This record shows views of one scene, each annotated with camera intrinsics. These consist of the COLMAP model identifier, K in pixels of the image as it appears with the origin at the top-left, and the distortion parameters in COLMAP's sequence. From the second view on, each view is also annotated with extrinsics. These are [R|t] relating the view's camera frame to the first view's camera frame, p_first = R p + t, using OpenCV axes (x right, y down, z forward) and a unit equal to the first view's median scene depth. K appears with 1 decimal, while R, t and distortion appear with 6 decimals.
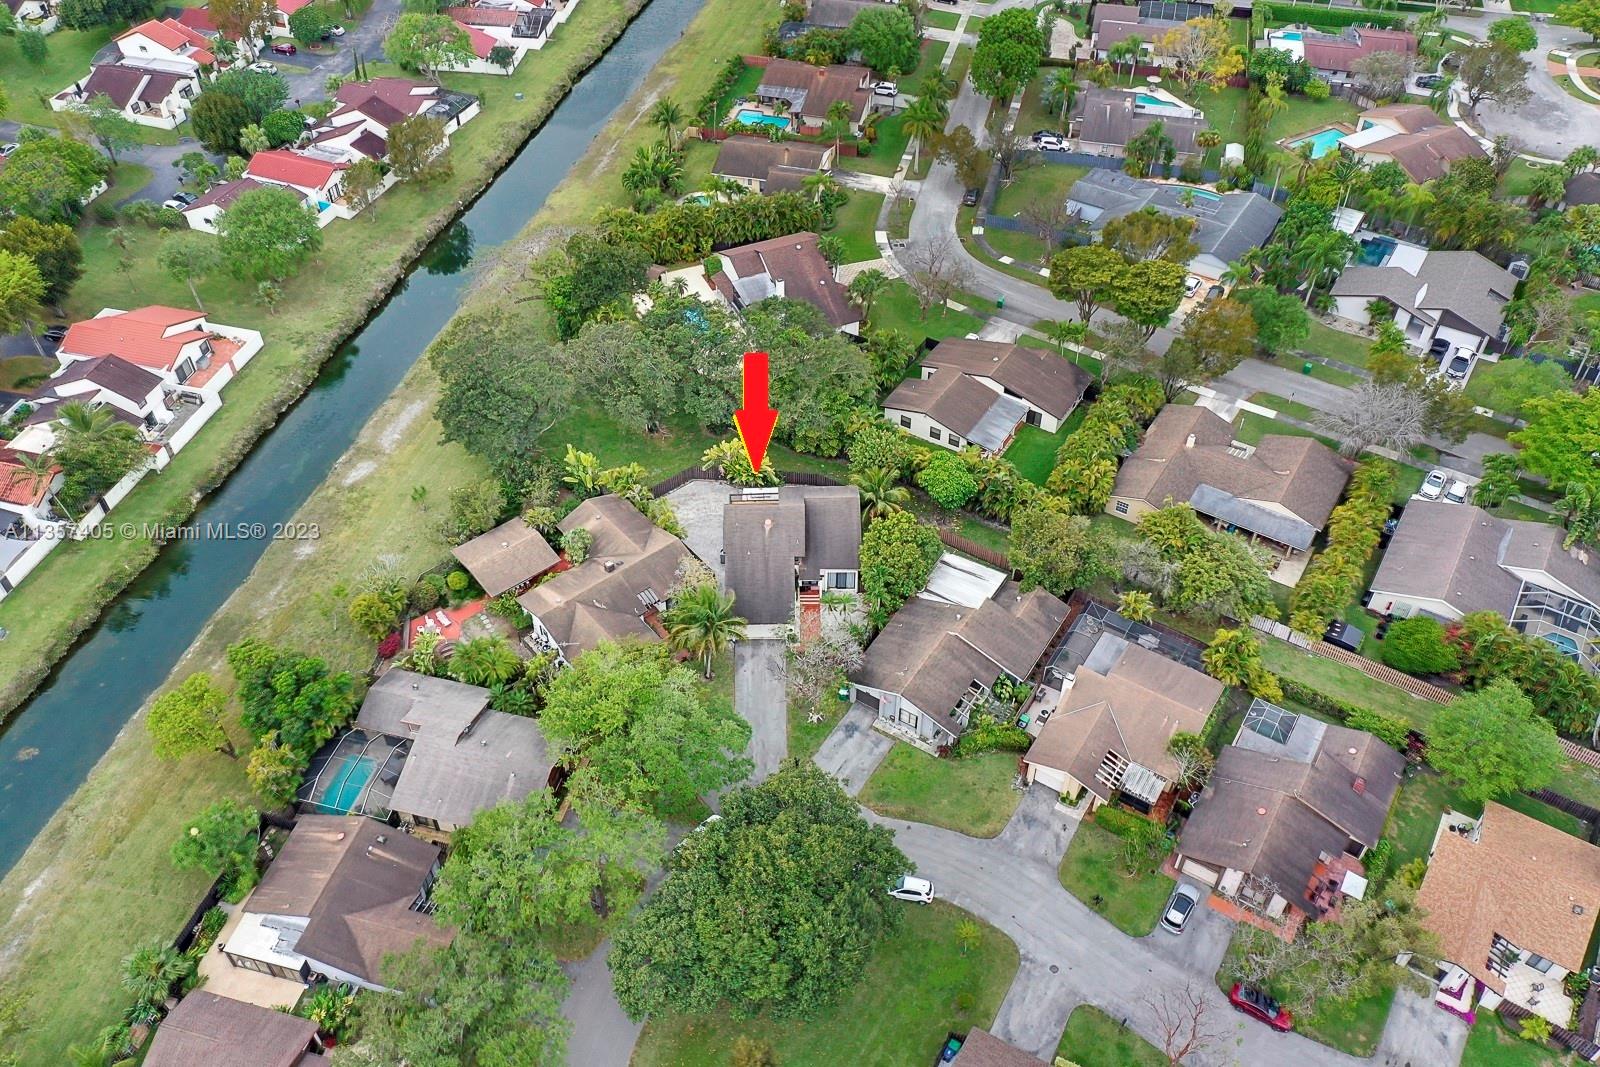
lens RADIAL K [[1228.9, 0, 800.0], [0, 1228.9, 533.5], [0, 0, 1]] dist [0.004219, 0.002111]
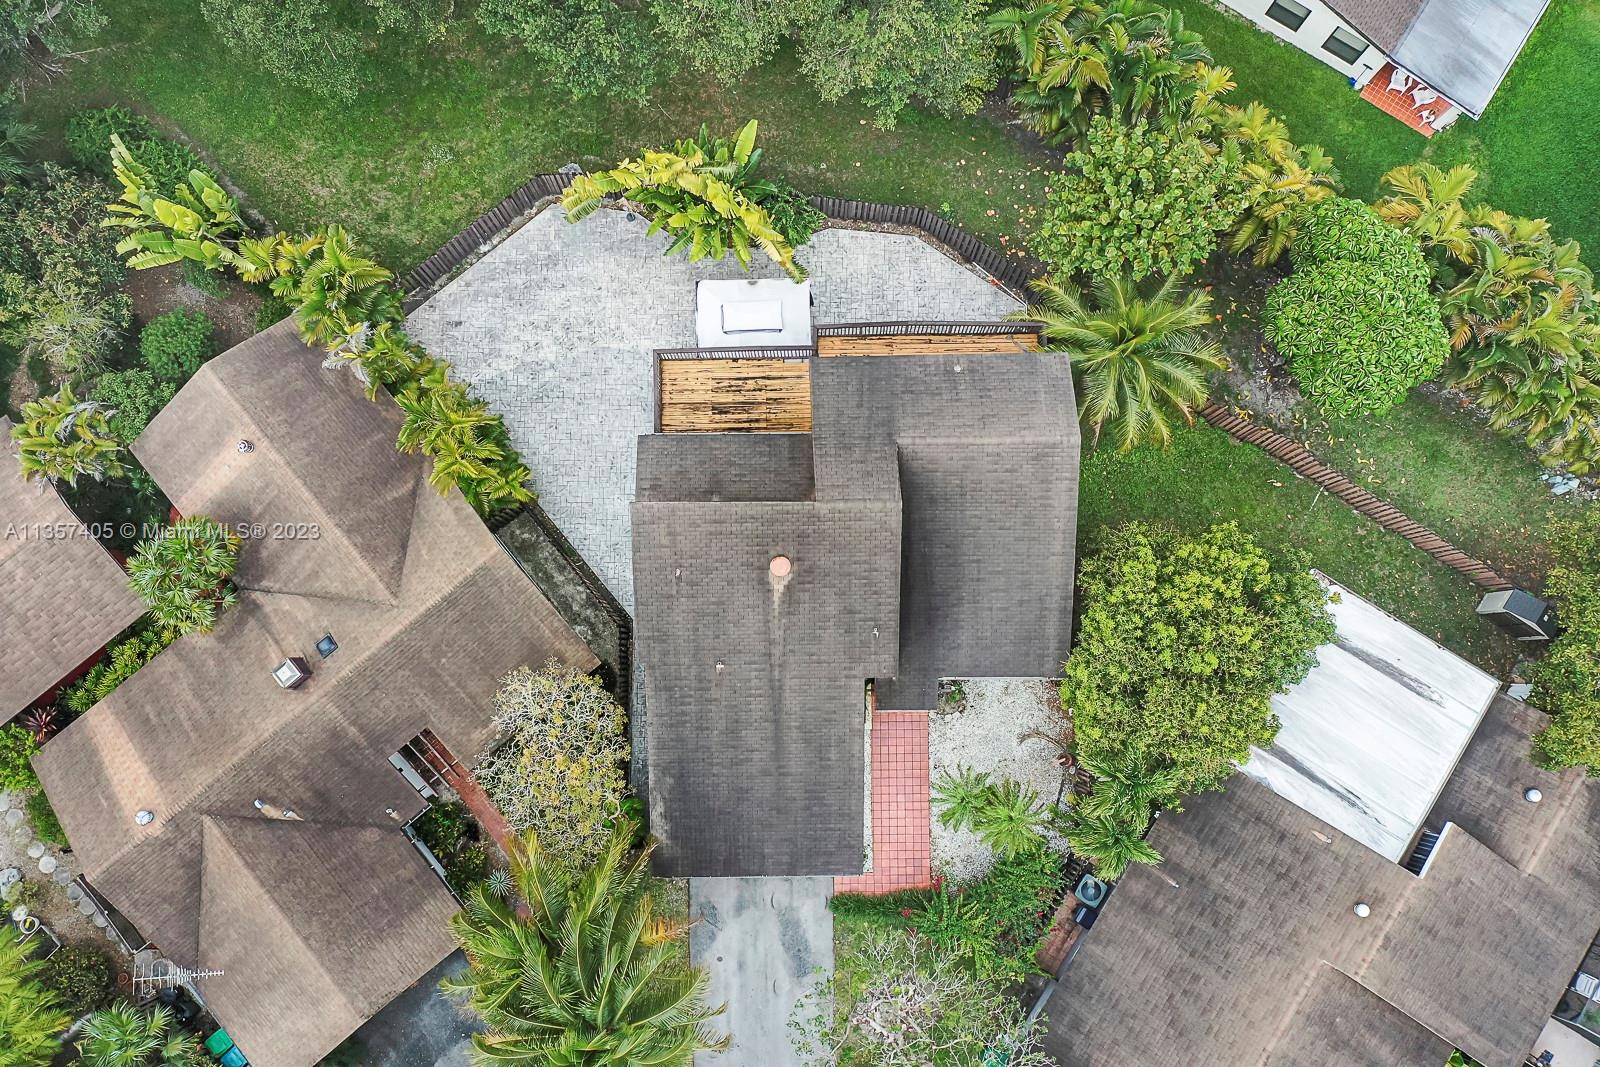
lens RADIAL K [[1228.9, 0, 800.0], [0, 1228.9, 533.5], [0, 0, 1]] dist [0.004219, 0.002111]
pose [[0.999918, -0.001502, 0.012691, -0.018427], [-0.006914, 0.771609, 0.636060, -0.154172], [-0.010748, -0.636096, 0.771535, 0.571128]]
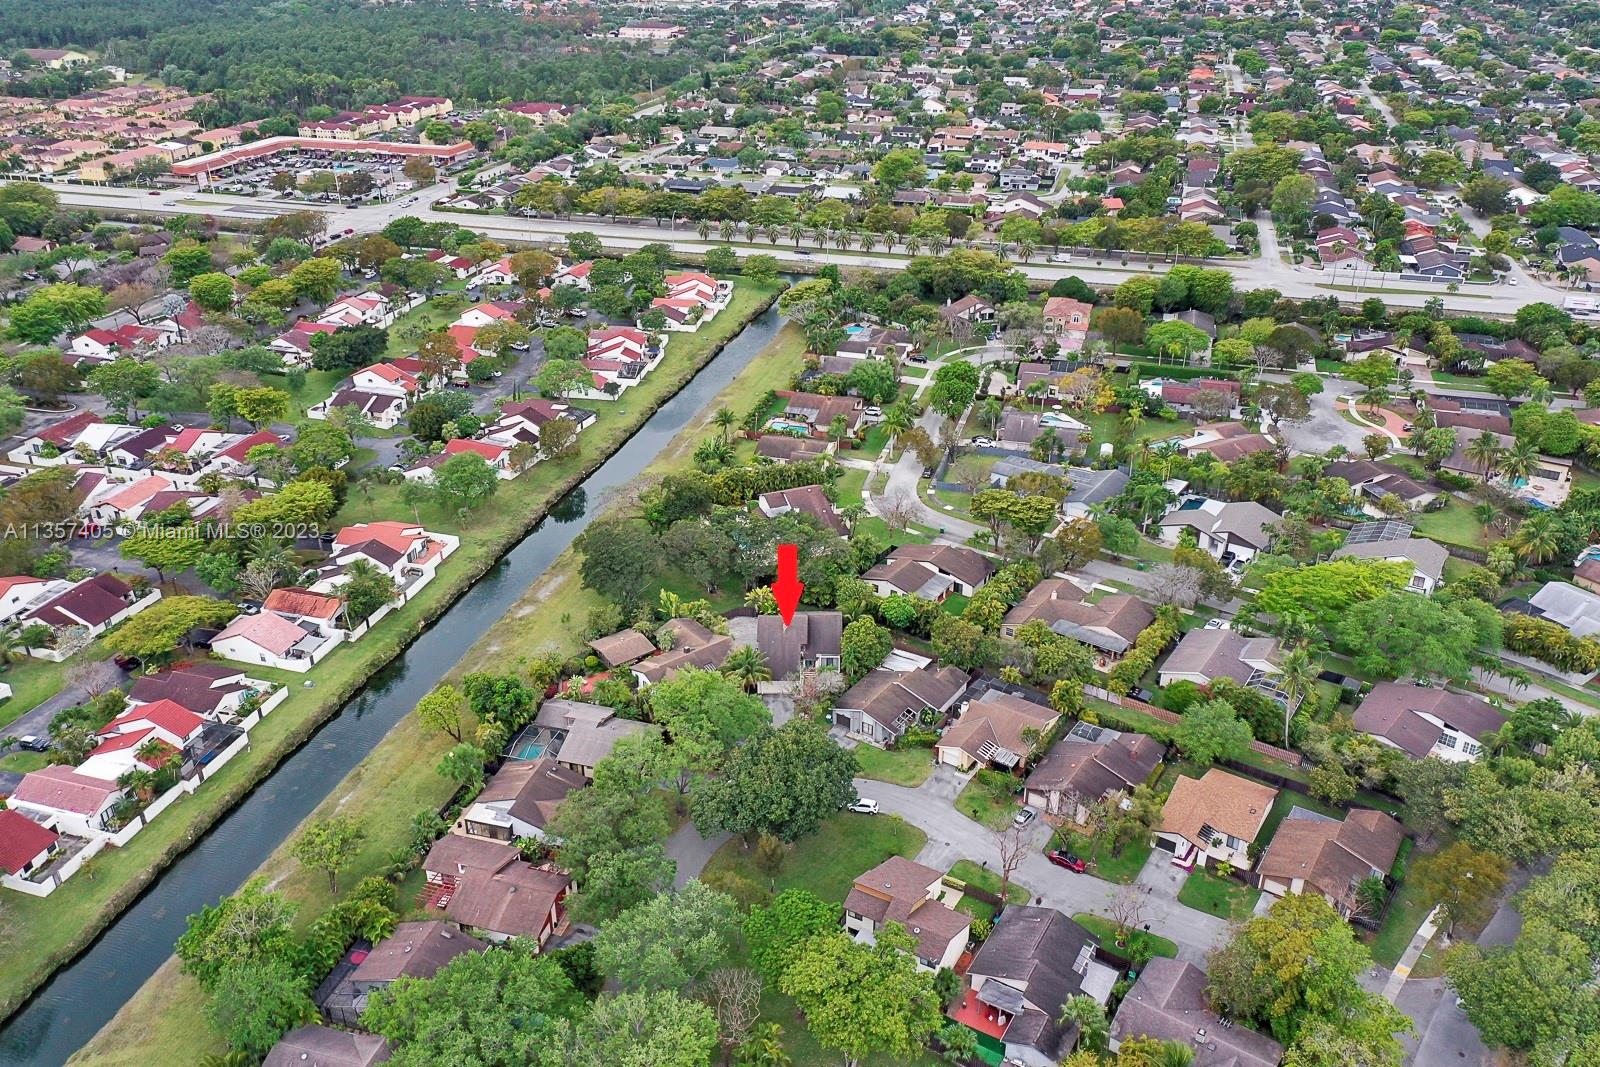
lens RADIAL K [[1228.9, 0, 800.0], [0, 1228.9, 533.5], [0, 0, 1]] dist [0.004219, 0.002111]
pose [[0.999690, 0.013544, -0.020872, 0.019687], [-0.019129, 0.954799, -0.296636, 0.269019], [0.015910, 0.296944, 0.954762, -0.445707]]
